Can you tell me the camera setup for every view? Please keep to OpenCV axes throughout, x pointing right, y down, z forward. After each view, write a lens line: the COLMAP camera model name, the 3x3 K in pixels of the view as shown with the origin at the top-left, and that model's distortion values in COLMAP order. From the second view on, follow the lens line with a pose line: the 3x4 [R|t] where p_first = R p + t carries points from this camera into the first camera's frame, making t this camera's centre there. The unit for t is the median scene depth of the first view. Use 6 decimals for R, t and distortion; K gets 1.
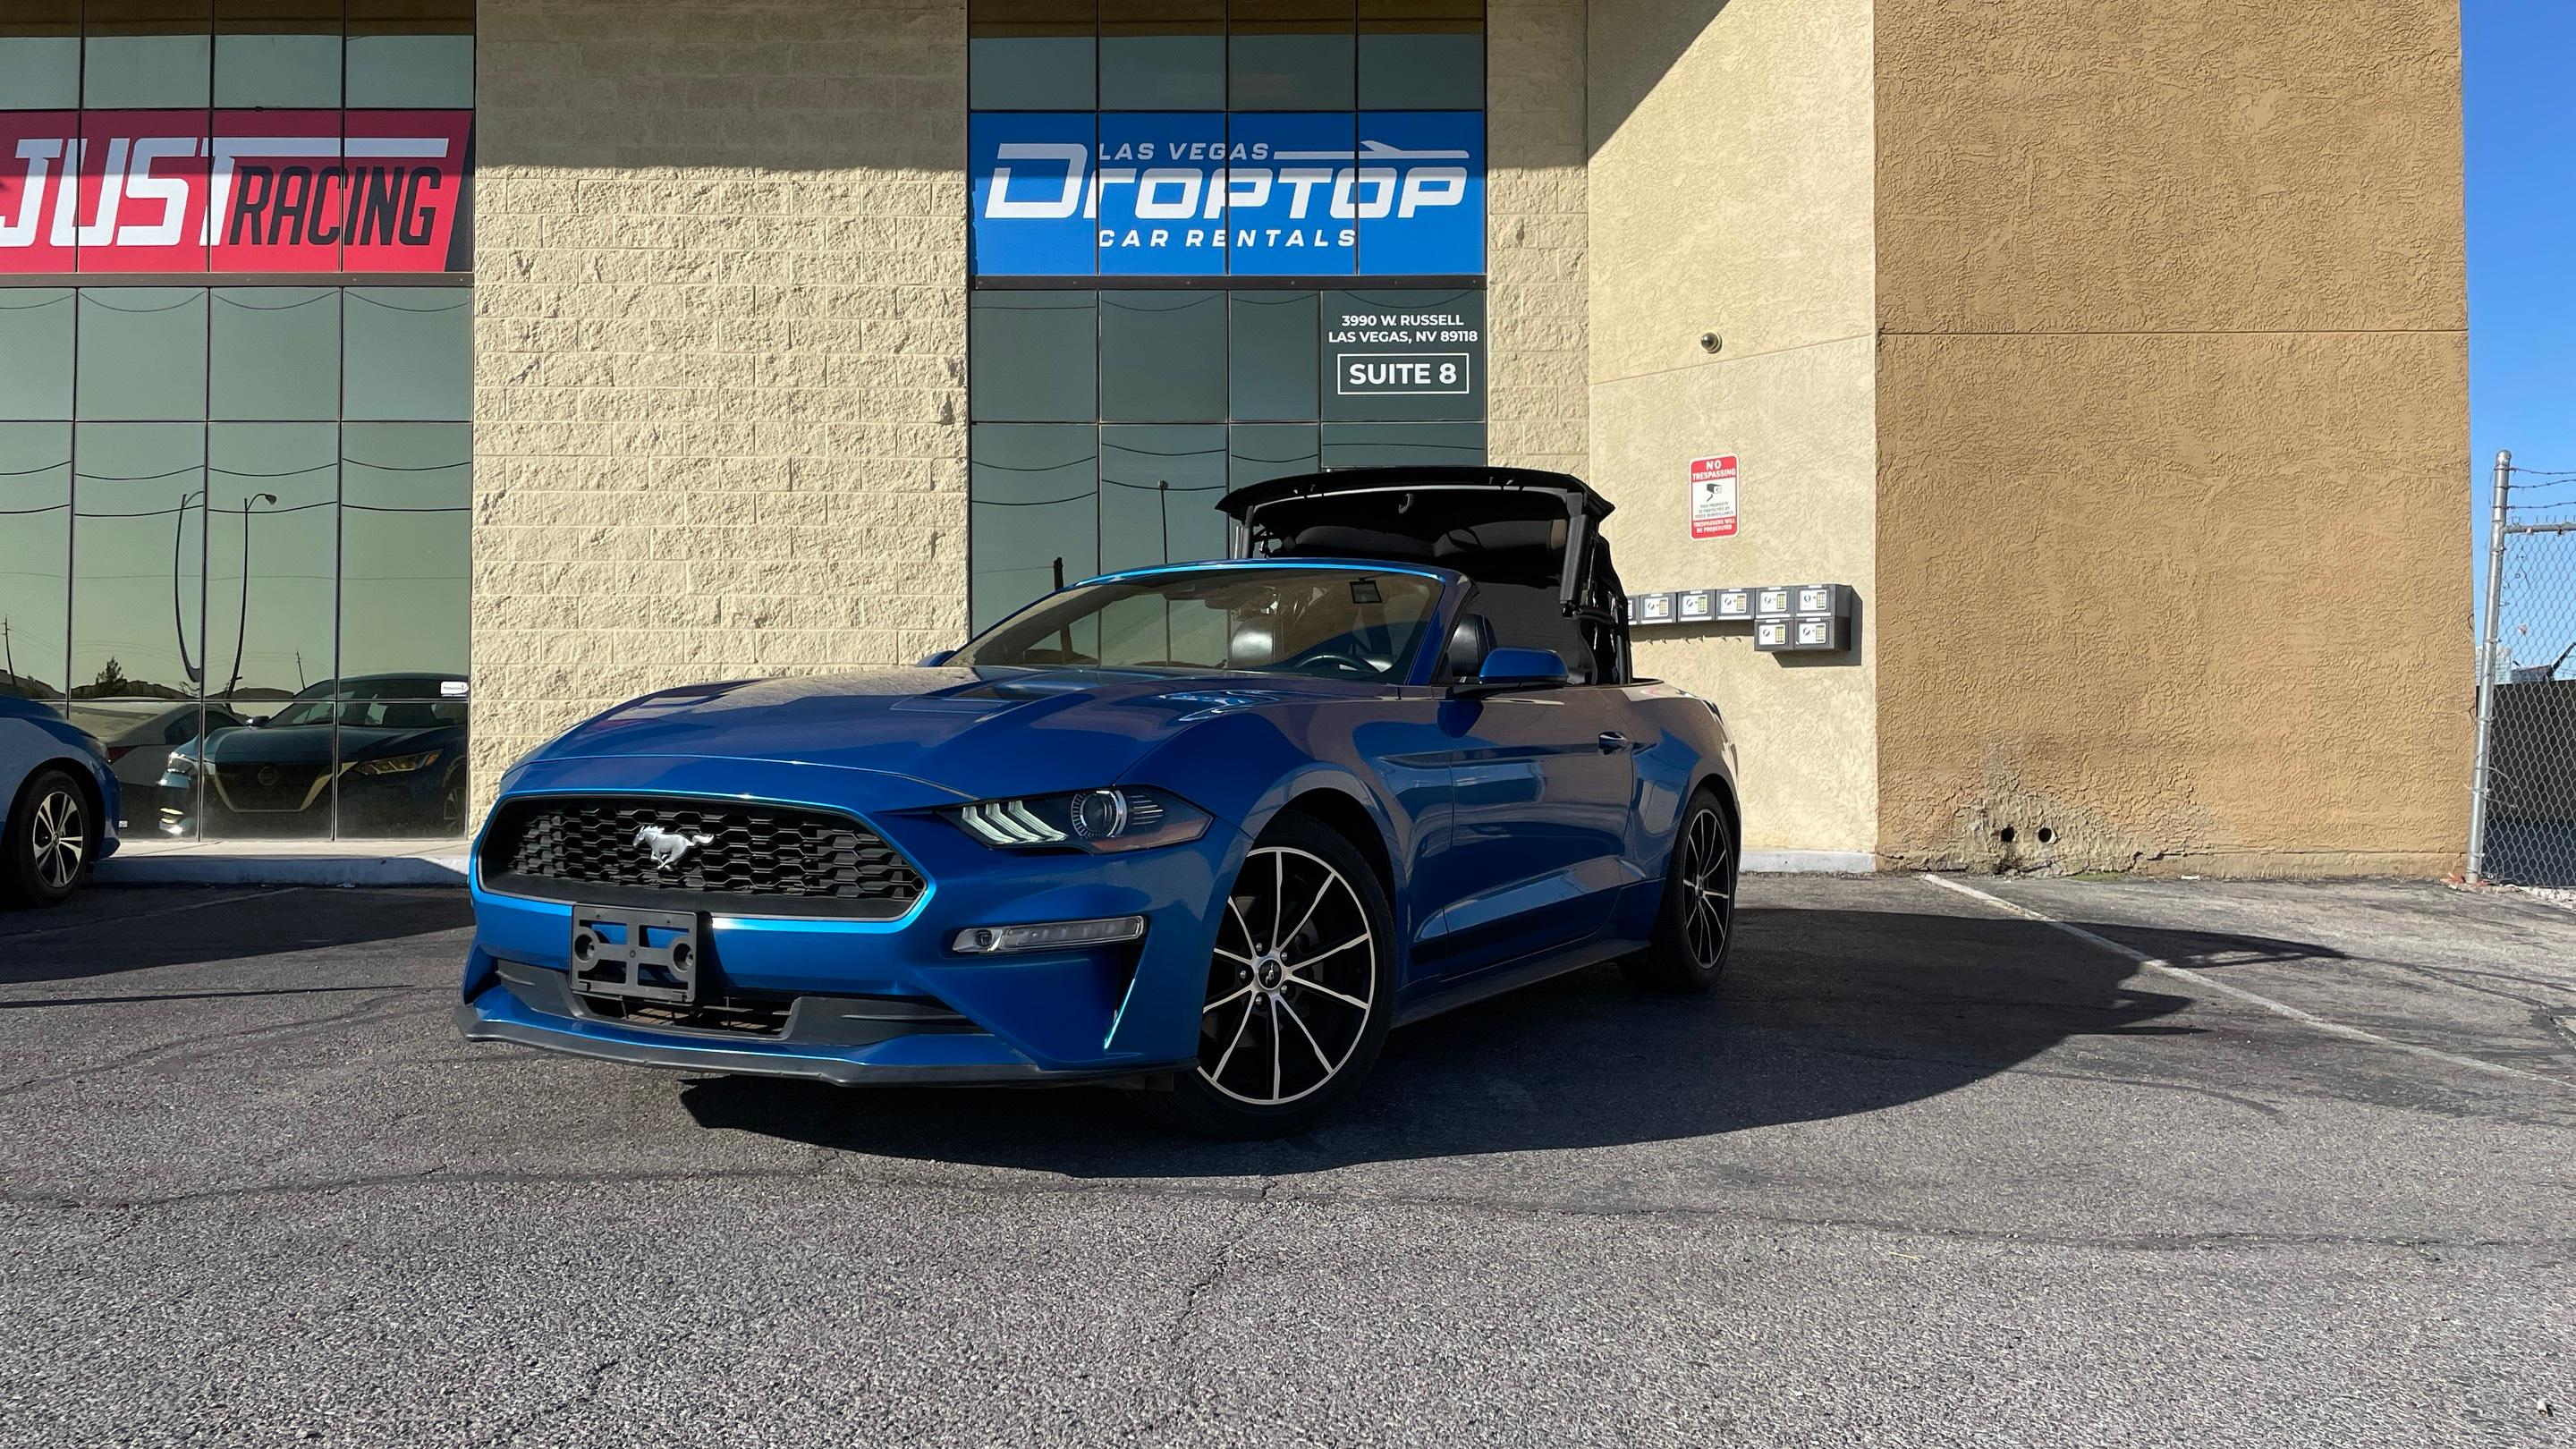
lens RADIAL K [[1894.8, 0, 1272.9], [0, 1894.8, 717.7], [0, 0, 1]] dist [0.081645, -0.111115]
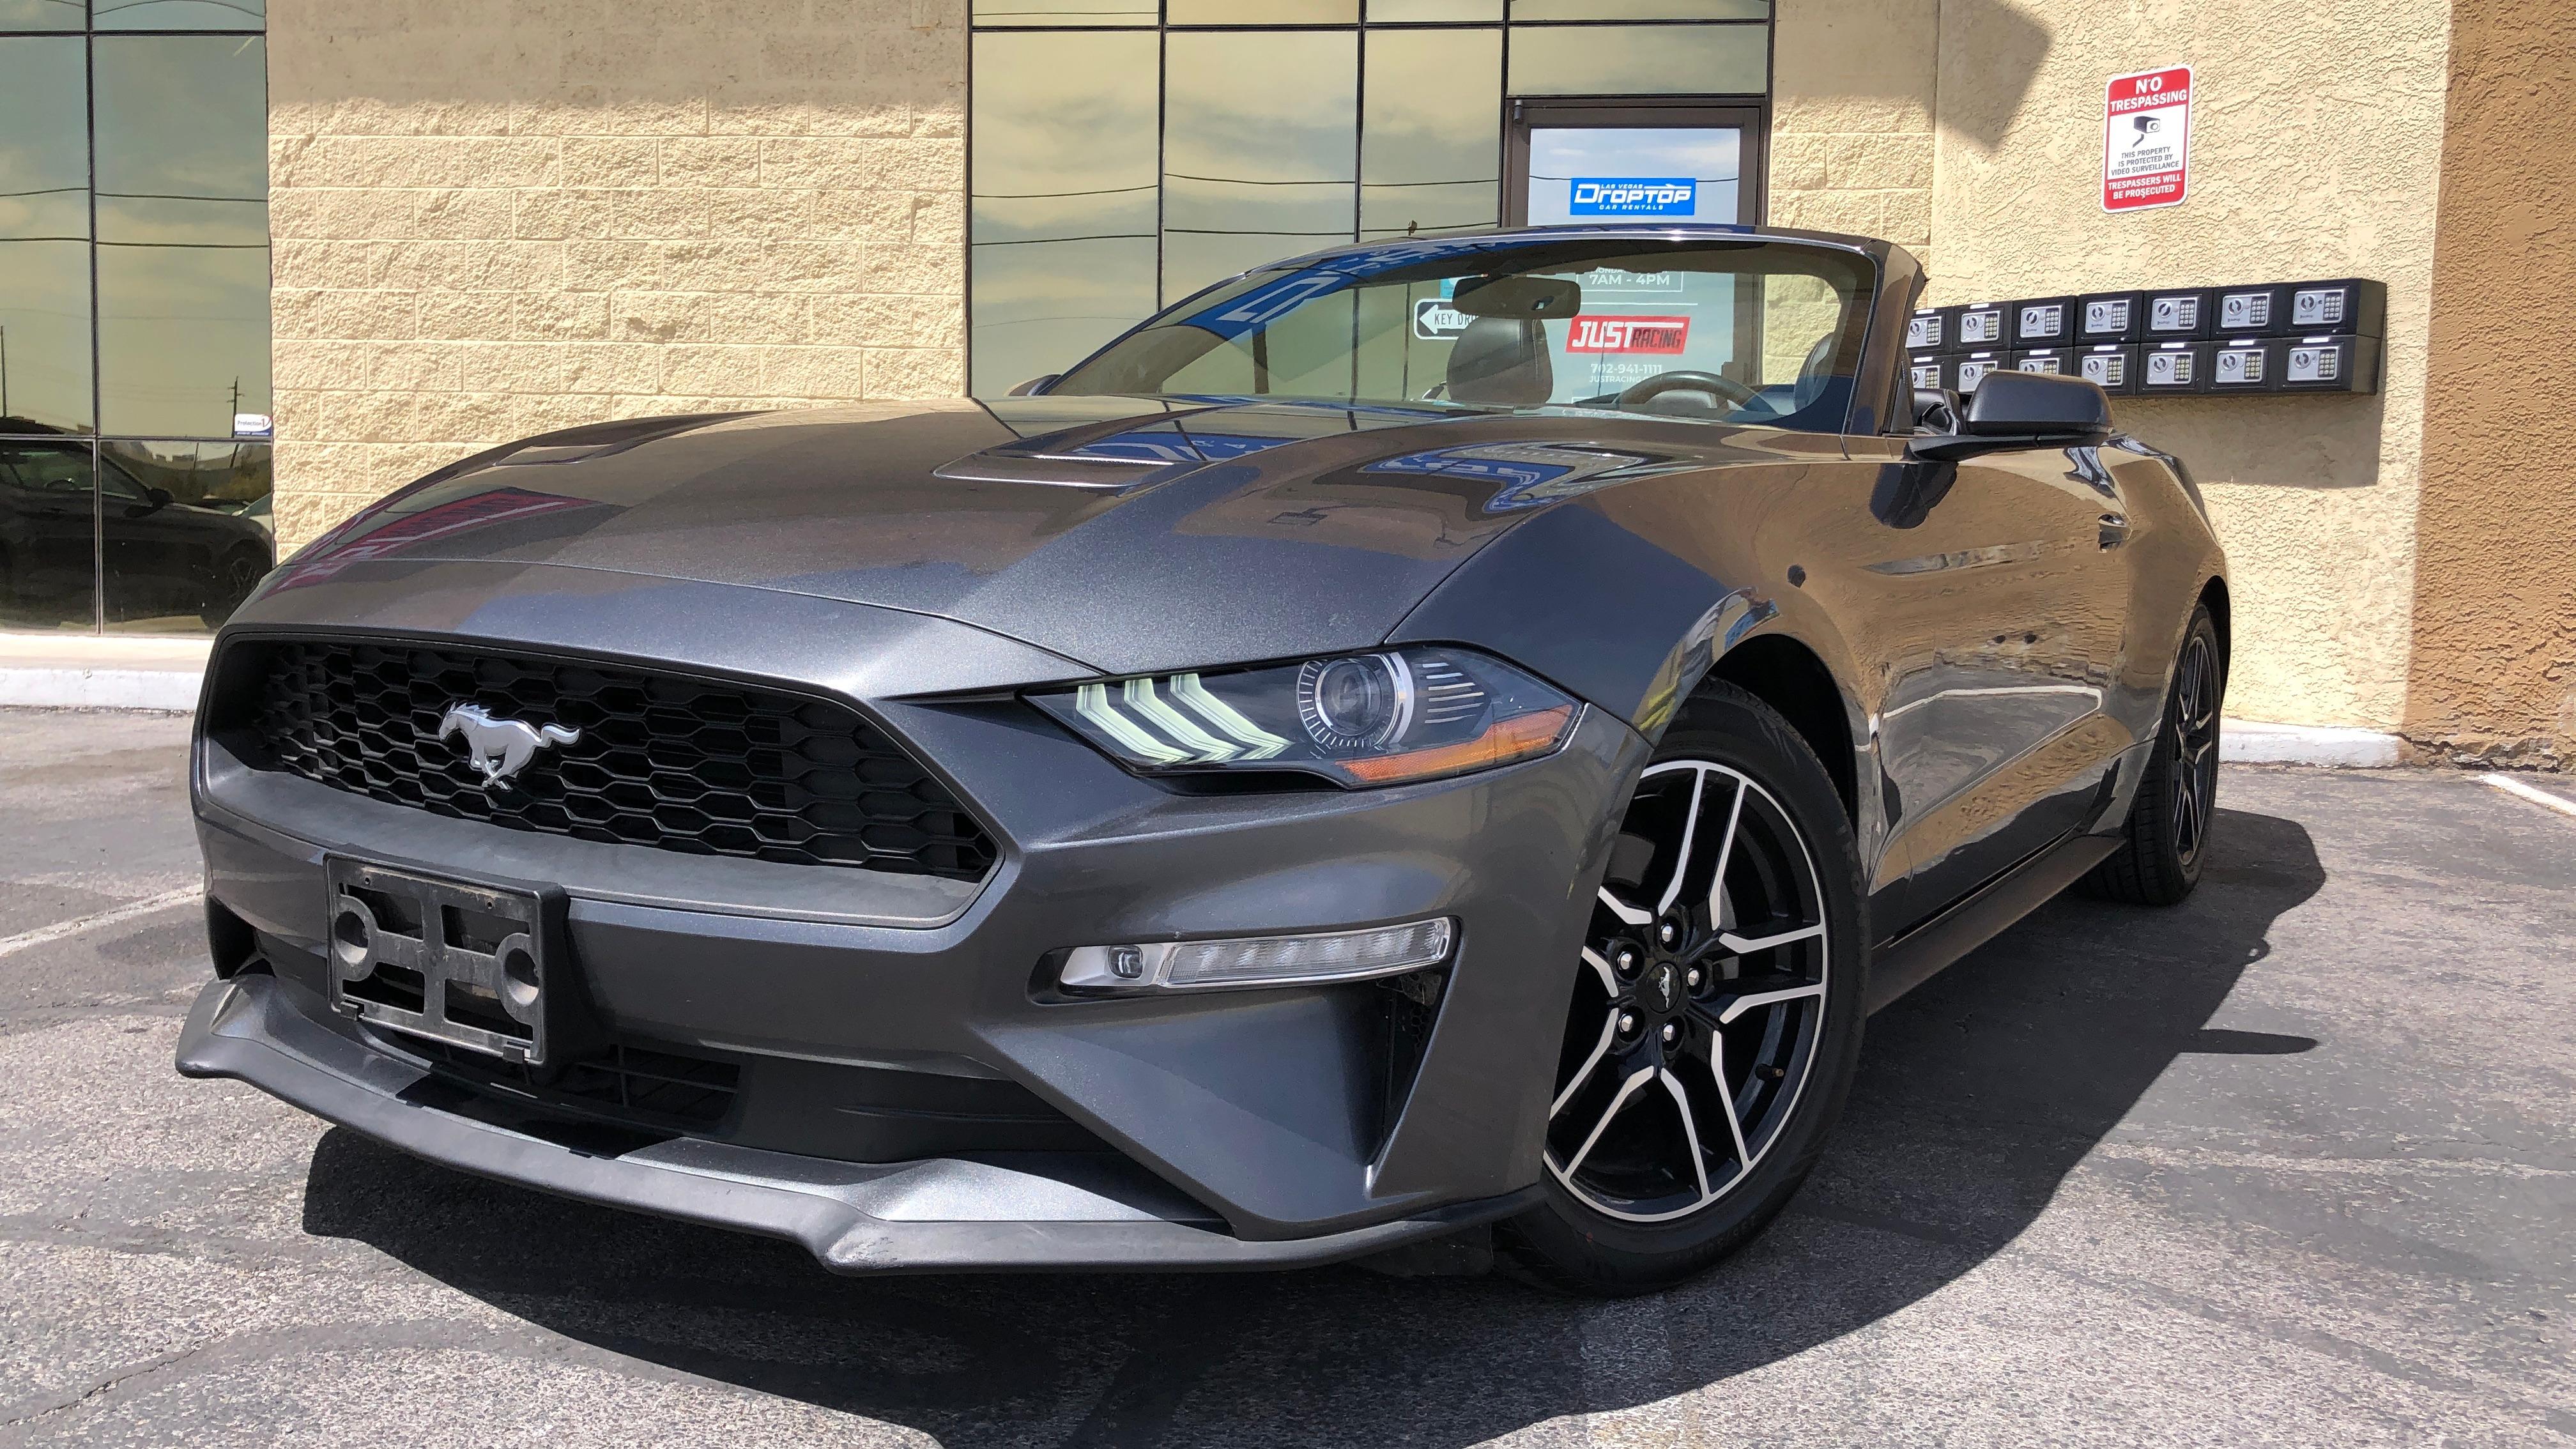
lens RADIAL K [[2069.3, 0, 1281.5], [0, 2069.3, 727.4], [0, 0, 1]] dist [-0.008794, 0.008686]
pose [[0.993720, 0.032127, -0.107185, 0.031986], [-0.020088, 0.993553, 0.111572, 0.002873], [0.110078, -0.108718, 0.987959, 0.281212]]
